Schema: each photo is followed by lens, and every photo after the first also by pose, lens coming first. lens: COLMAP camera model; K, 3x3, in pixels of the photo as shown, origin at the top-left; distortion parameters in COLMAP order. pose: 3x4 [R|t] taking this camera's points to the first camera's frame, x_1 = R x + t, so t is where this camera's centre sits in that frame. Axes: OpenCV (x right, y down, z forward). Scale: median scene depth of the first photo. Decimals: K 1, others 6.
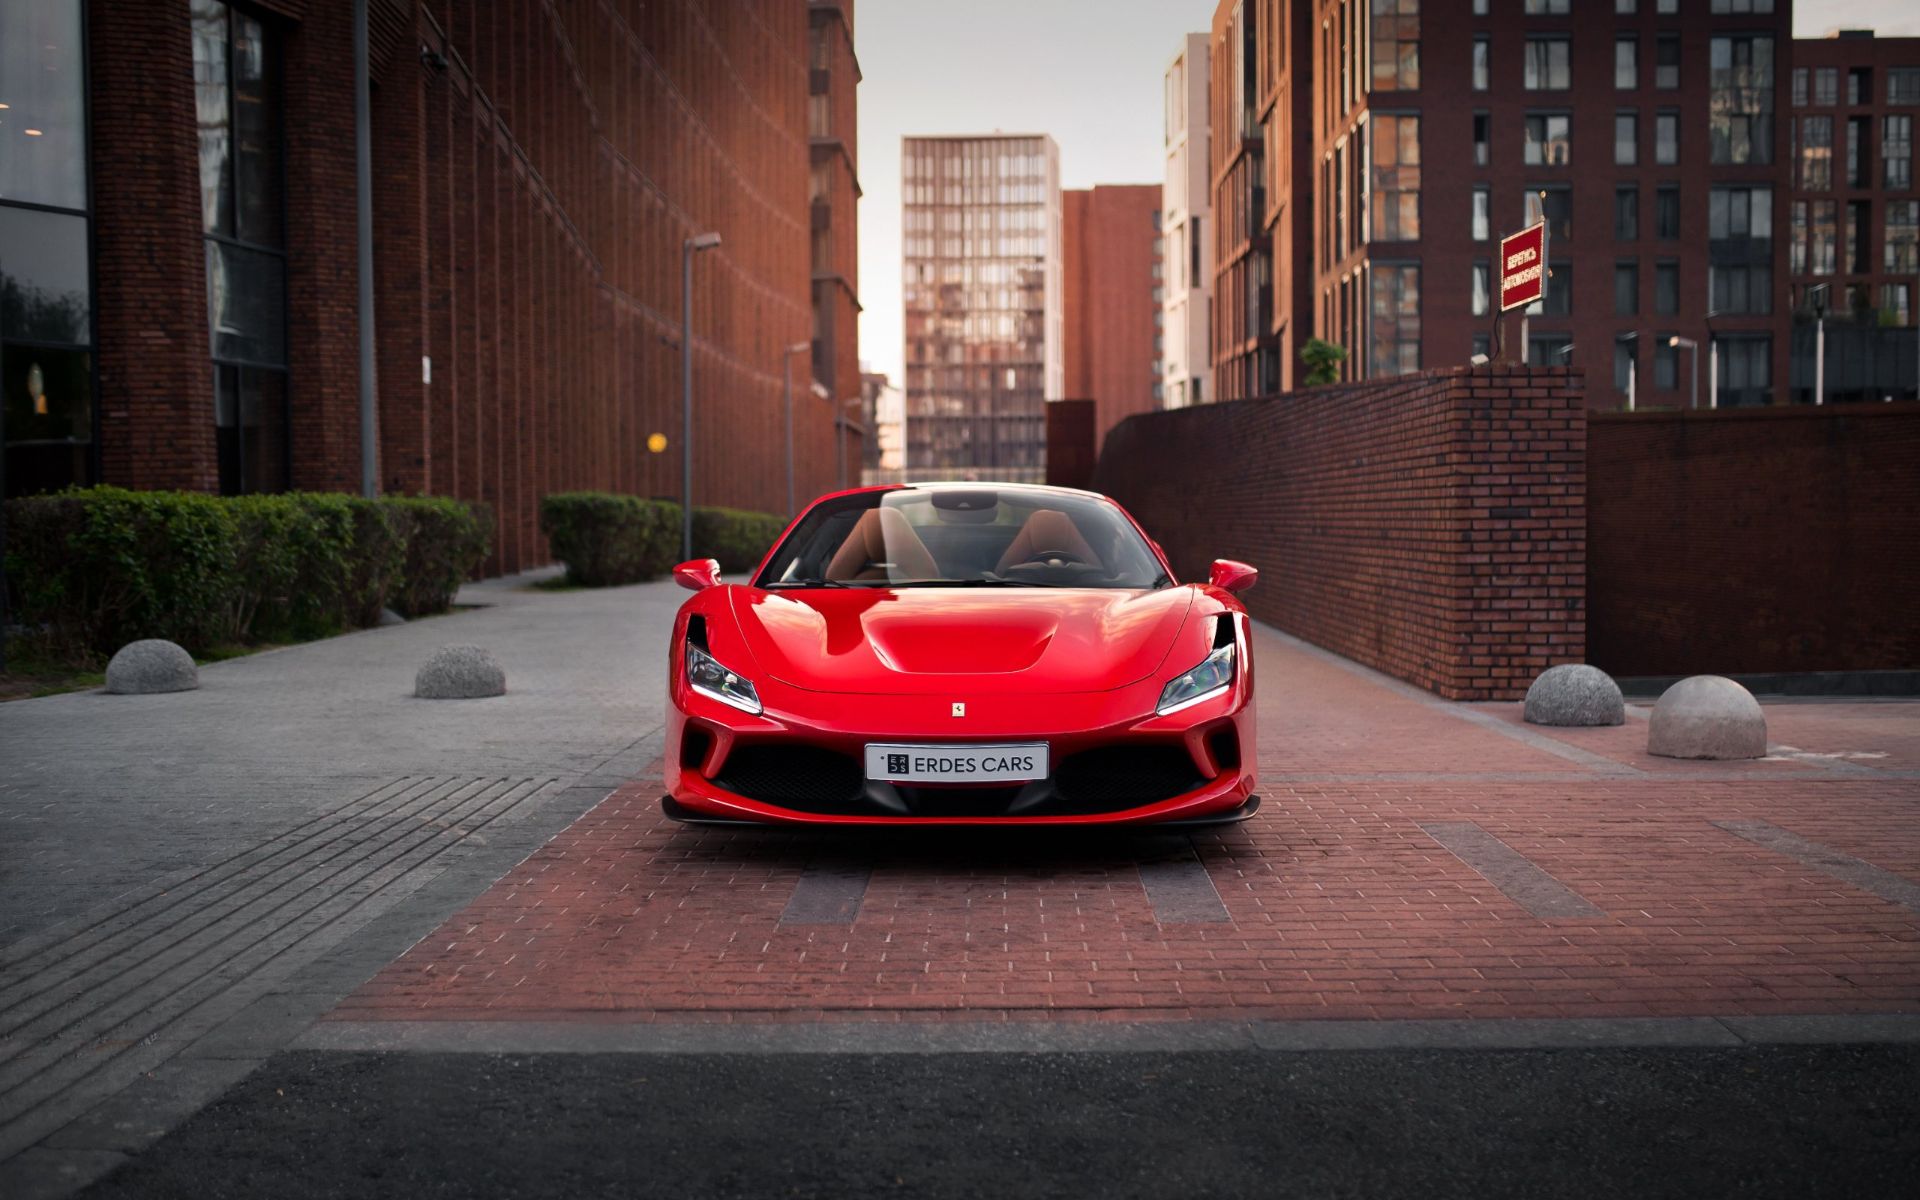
lens RADIAL K [[1841.1, 0, 971.1], [0, 1841.1, 608.4], [0, 0, 1]] dist [-0.075375, 0.109169]
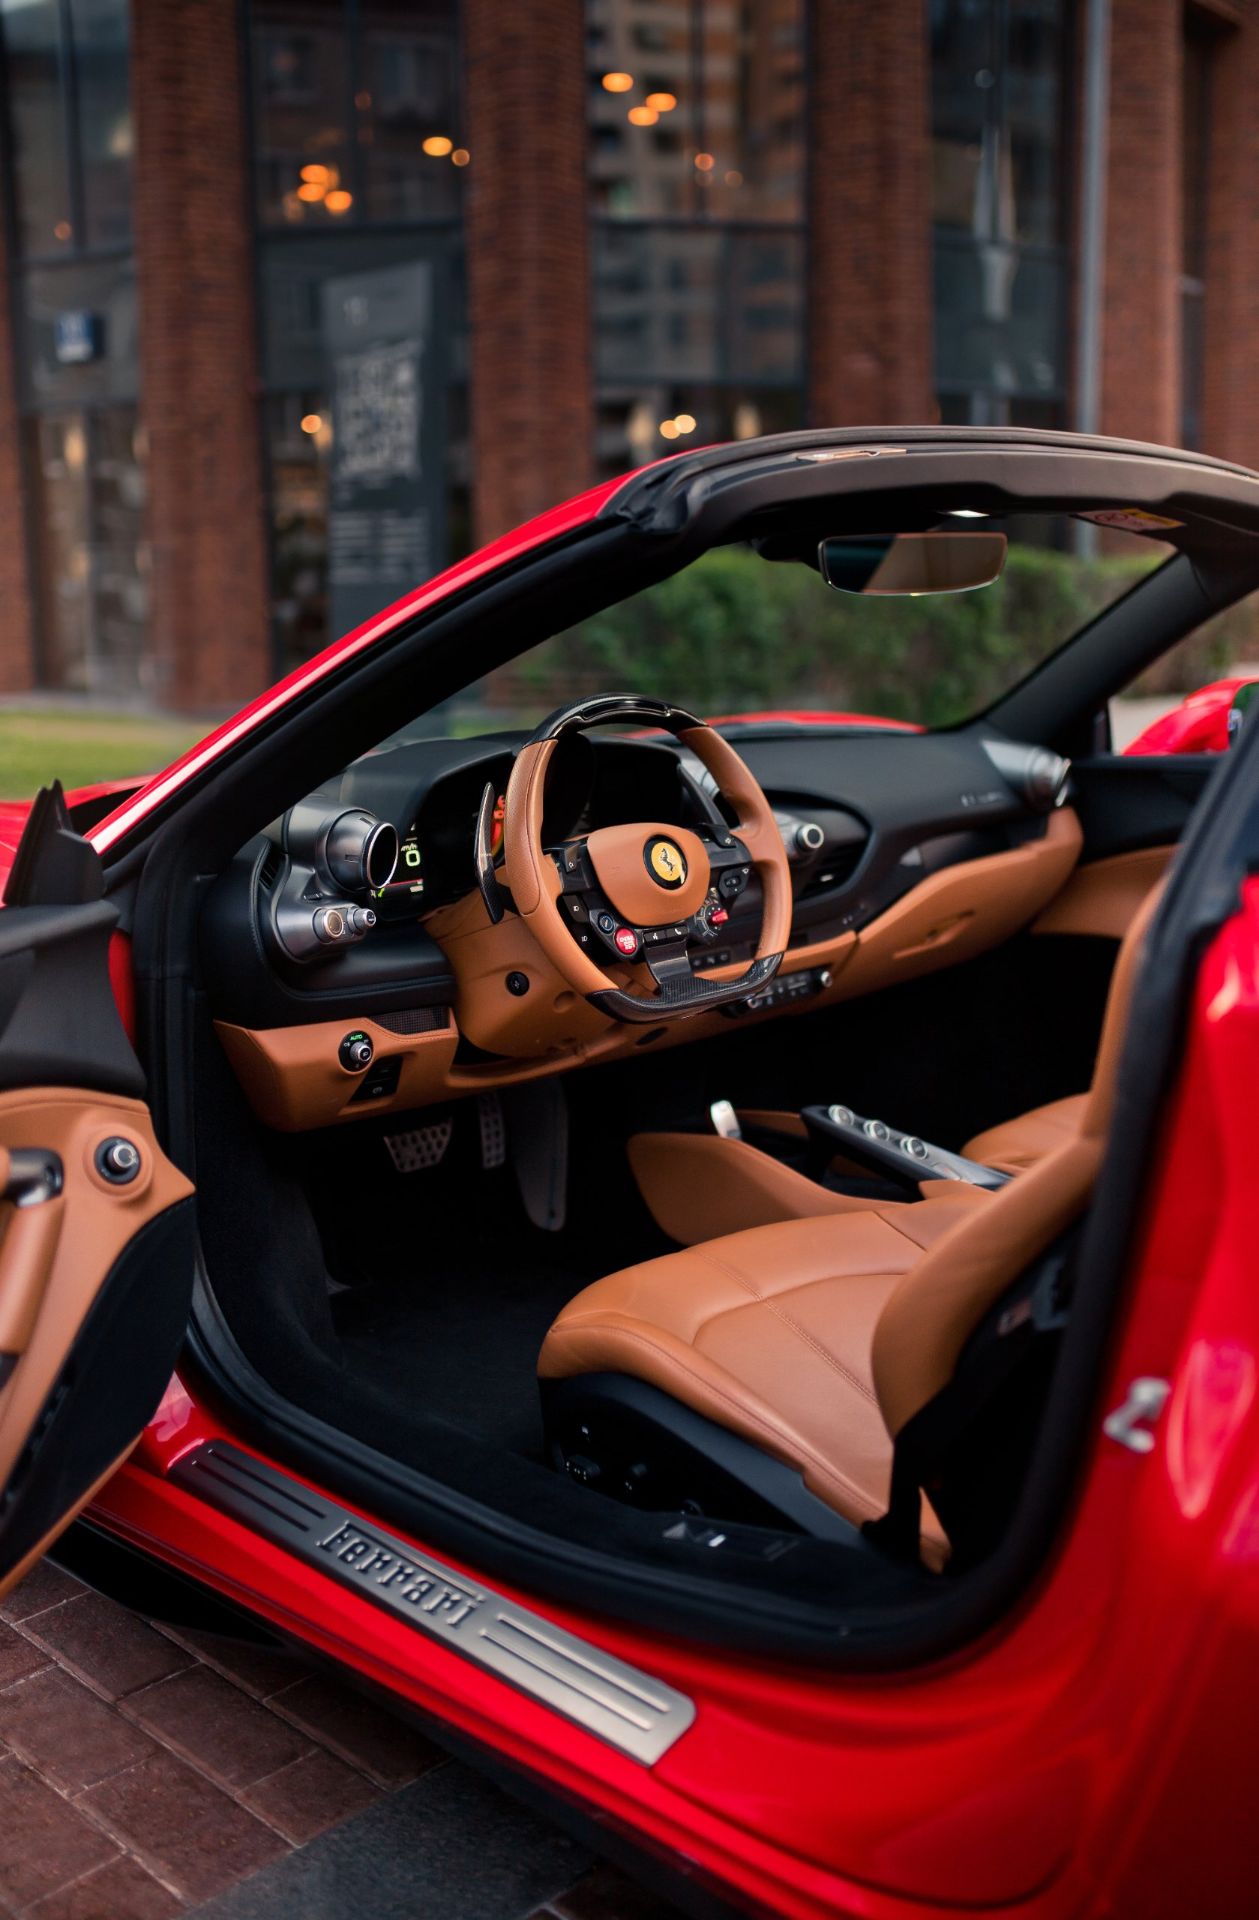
lens RADIAL K [[1875.3, 0, 629.5], [0, 1875.3, 960.0], [0, 0, 1]] dist [-0.074529, 0.088907]
pose [[0.722088, 0.131058, -0.679274, 0.078450], [-0.026368, 0.986392, 0.162282, -0.008715], [0.691298, -0.099271, 0.715718, 0.198084]]
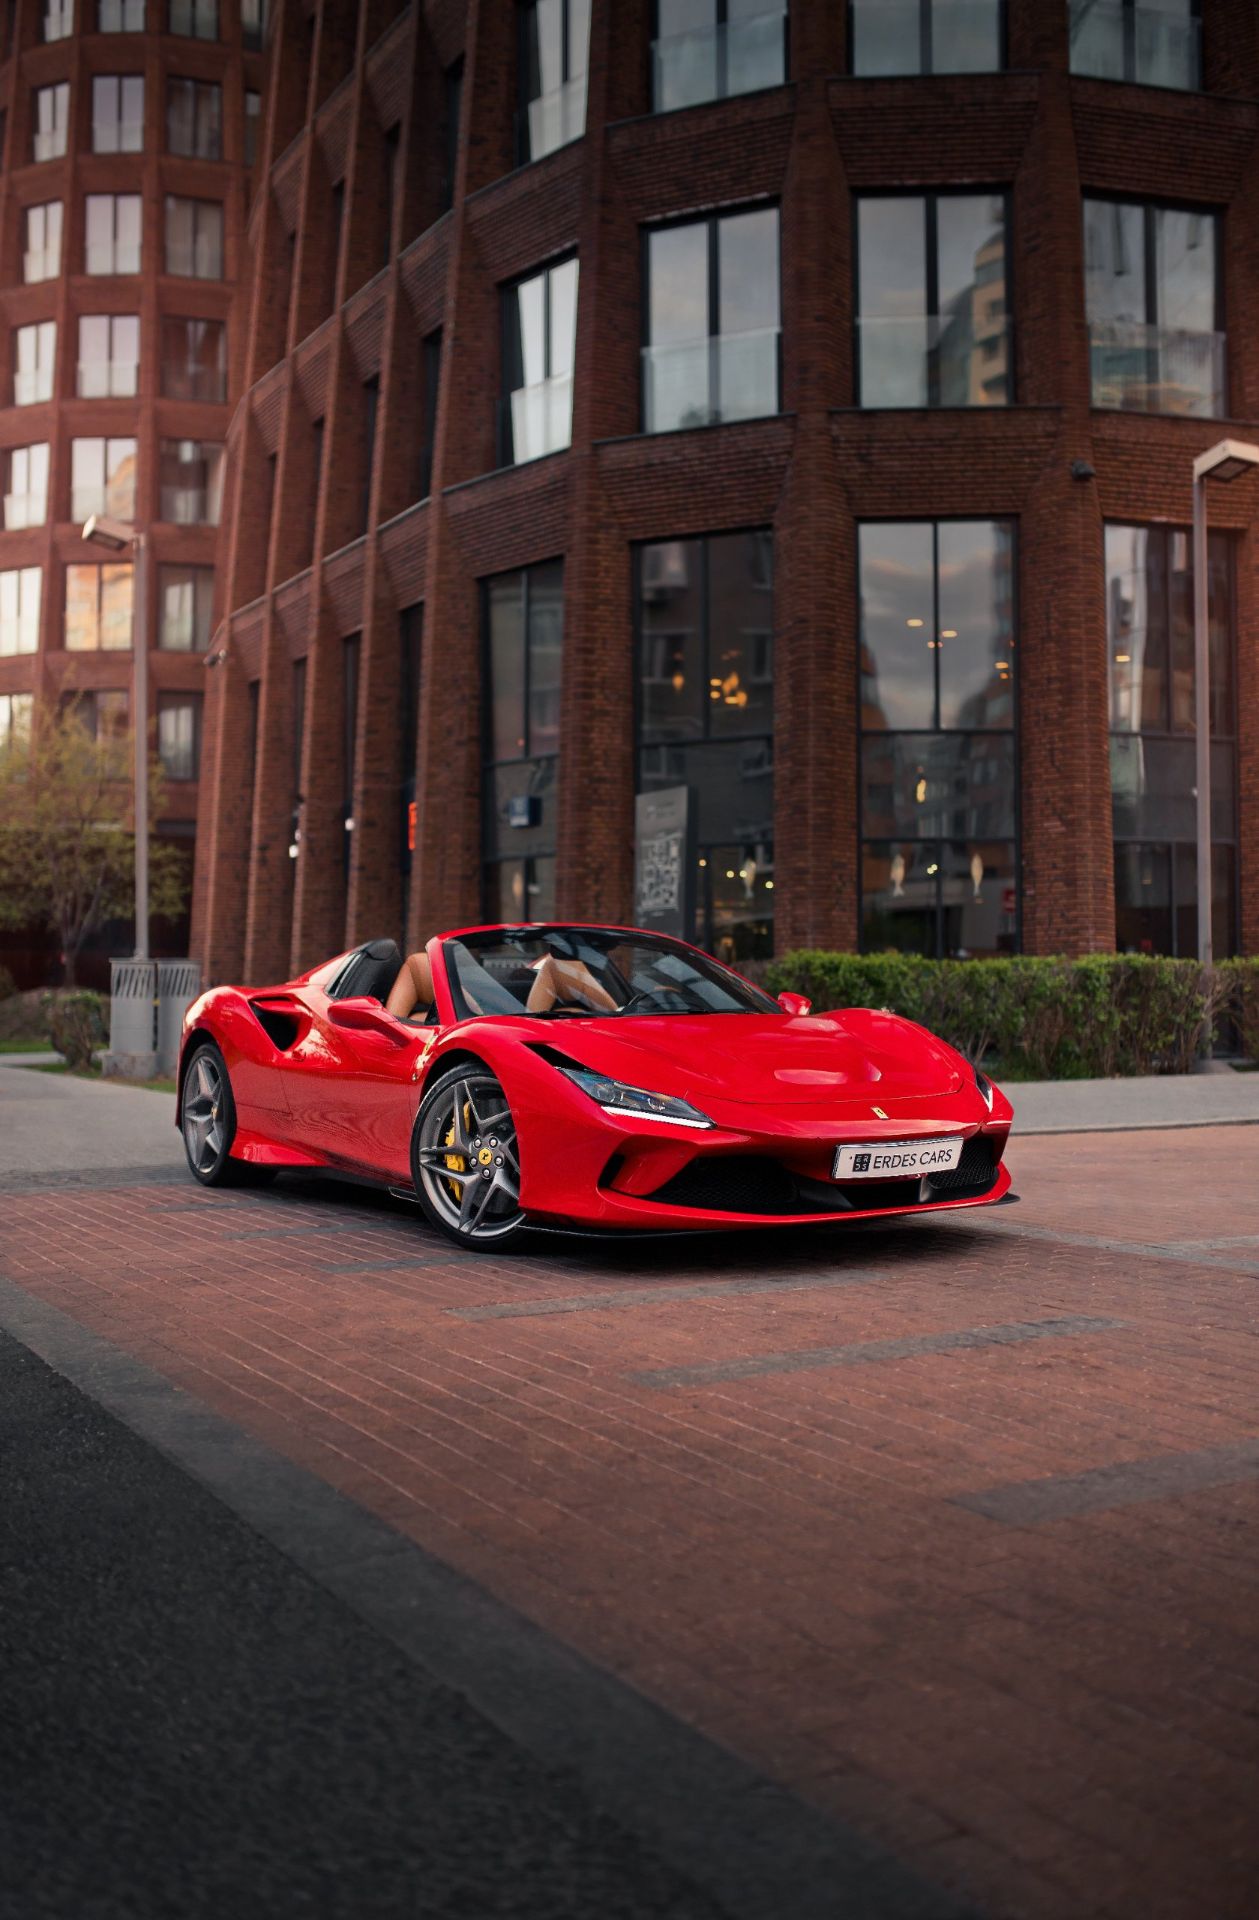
lens RADIAL K [[1831.0, 0, 627.8], [0, 1831.0, 951.4], [0, 0, 1]] dist [-0.075602, 0.090249]
pose [[0.514233, -0.017806, -0.857466, 0.319113], [-0.044012, 0.997919, -0.047117, 0.000951], [0.856520, 0.061968, 0.512380, 0.113597]]
